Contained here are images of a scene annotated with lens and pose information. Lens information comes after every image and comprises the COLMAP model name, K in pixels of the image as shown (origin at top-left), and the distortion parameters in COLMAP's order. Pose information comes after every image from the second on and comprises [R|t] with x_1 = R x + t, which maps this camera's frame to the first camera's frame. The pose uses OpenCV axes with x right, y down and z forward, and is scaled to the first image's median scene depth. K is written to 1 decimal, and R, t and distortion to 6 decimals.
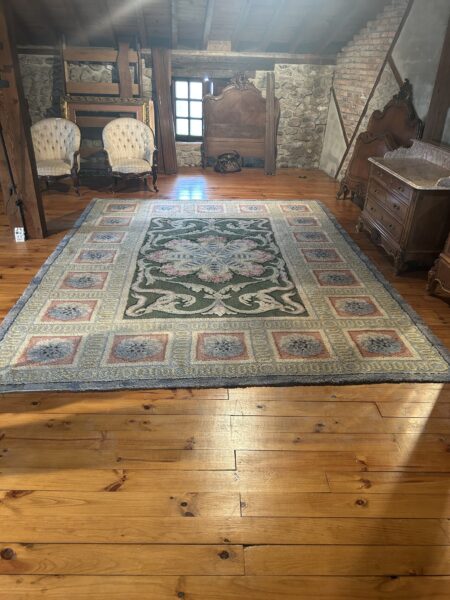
lens RADIAL K [[464.3, 0, 225.0], [0, 464.3, 300.0], [0, 0, 1]] dist [0.041758, -0.067767]
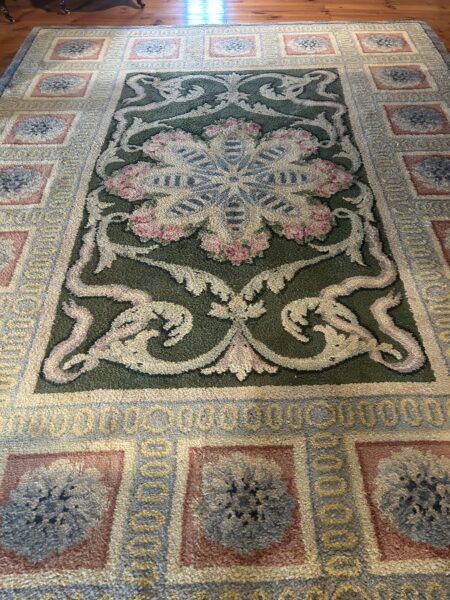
lens RADIAL K [[464.3, 0, 225.0], [0, 464.3, 300.0], [0, 0, 1]] dist [0.041758, -0.067767]
pose [[0.997823, 0.016196, -0.063936, 0.001554], [0.009806, 0.922177, 0.386645, -0.182891], [0.065222, -0.386430, 0.920010, 0.495829]]
